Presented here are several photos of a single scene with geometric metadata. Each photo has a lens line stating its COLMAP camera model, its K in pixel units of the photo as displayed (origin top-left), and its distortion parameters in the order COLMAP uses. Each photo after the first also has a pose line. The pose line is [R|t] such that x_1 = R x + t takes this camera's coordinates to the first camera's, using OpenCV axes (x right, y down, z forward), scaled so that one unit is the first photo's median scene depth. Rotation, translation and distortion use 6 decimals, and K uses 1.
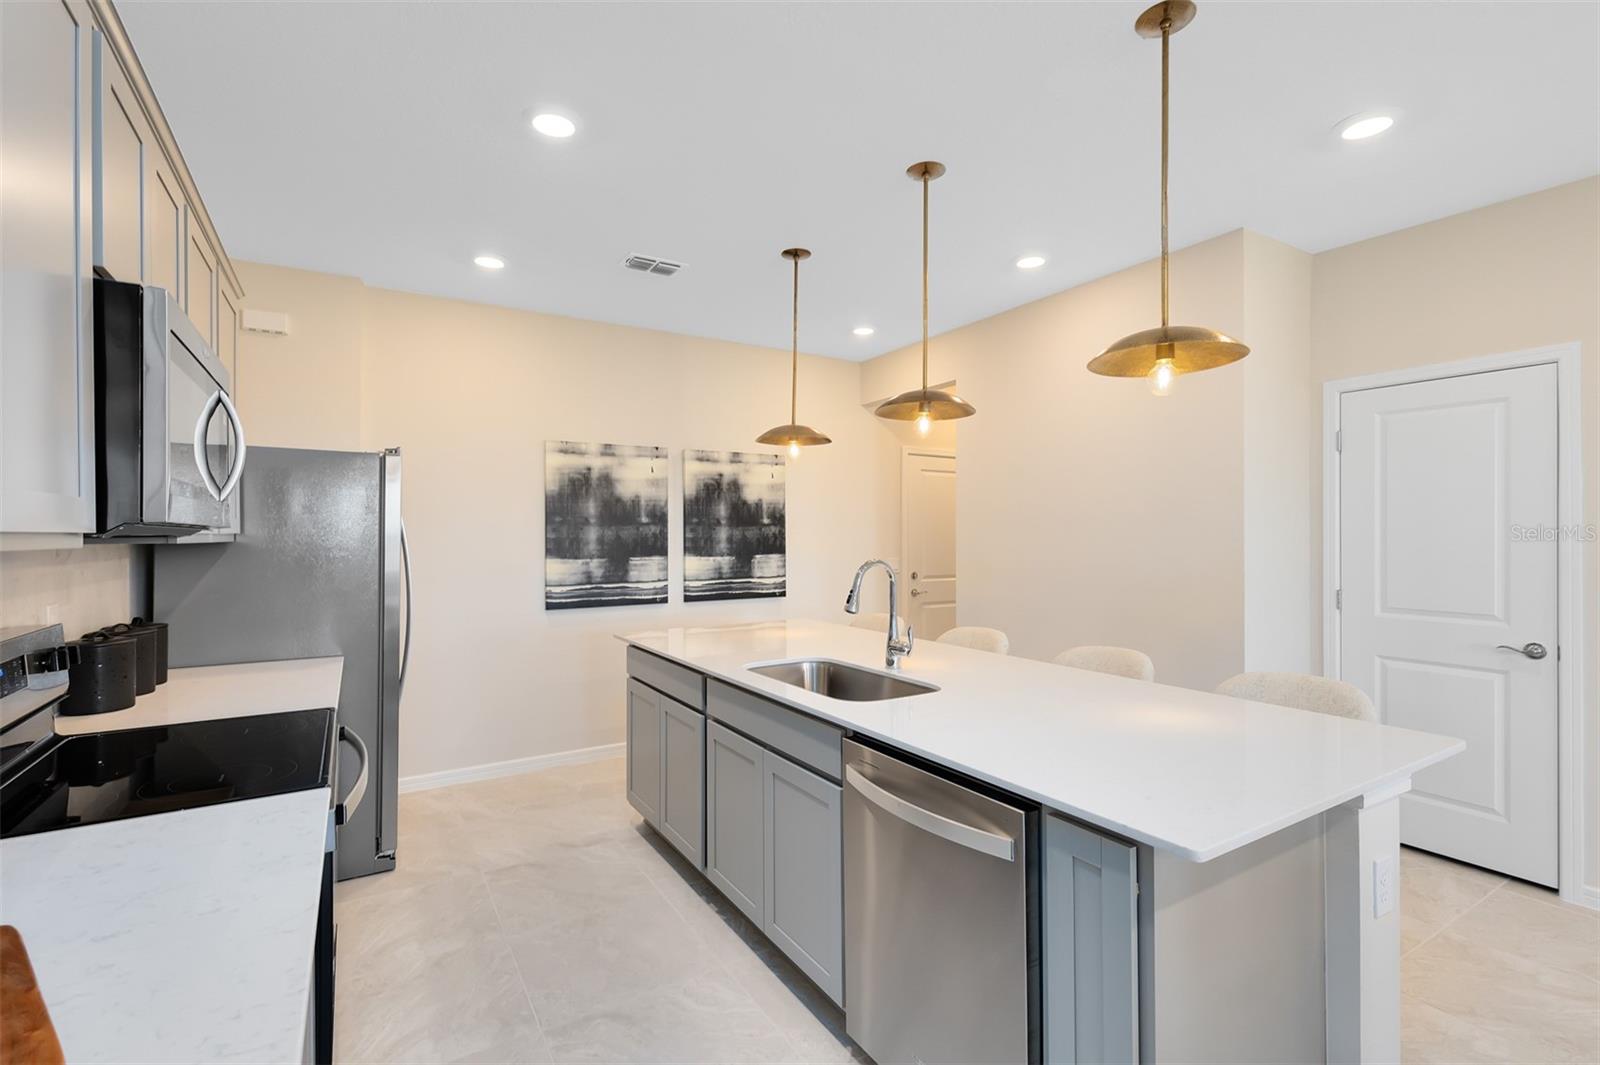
lens RADIAL K [[738.8, 0, 804.0], [0, 738.8, 519.8], [0, 0, 1]] dist [0.014172, 0.000021]
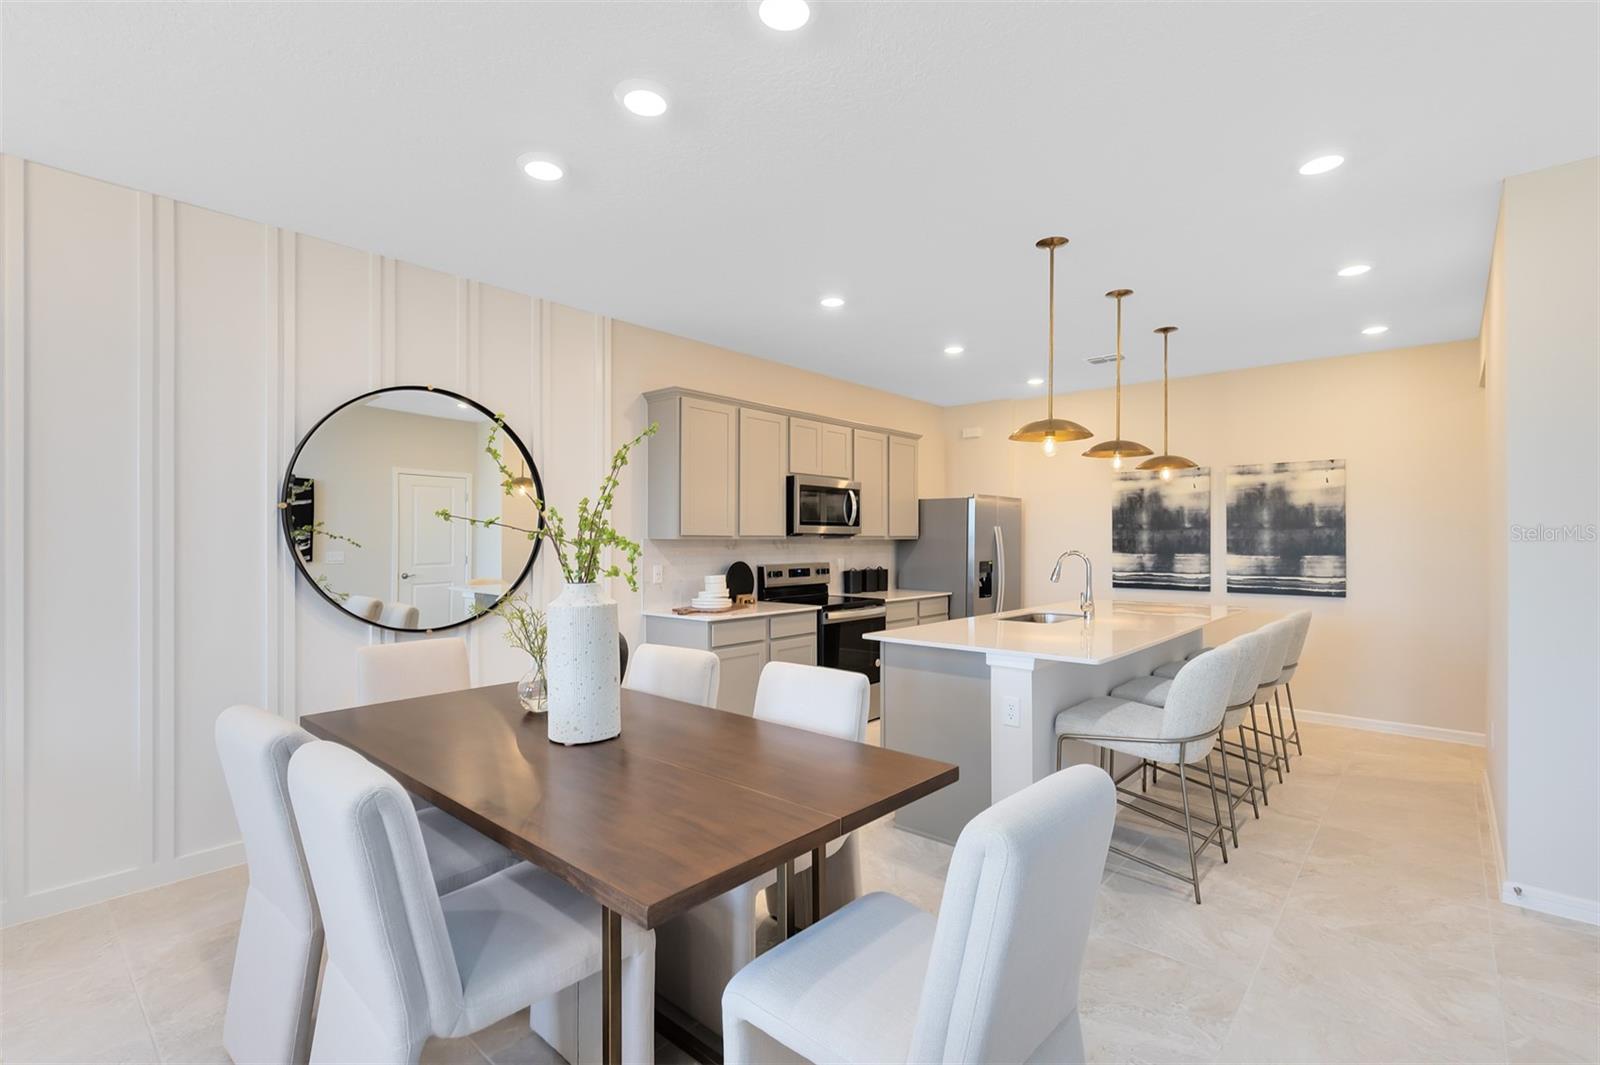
lens RADIAL K [[738.8, 0, 799.5], [0, 738.8, 531.8], [0, 0, 1]] dist [0.014172, 0.000021]
pose [[0.242603, -0.024043, -0.969828, 0.847254], [-0.002865, 0.999671, -0.025500, 0.045133], [0.970121, 0.008965, 0.242455, 0.026033]]
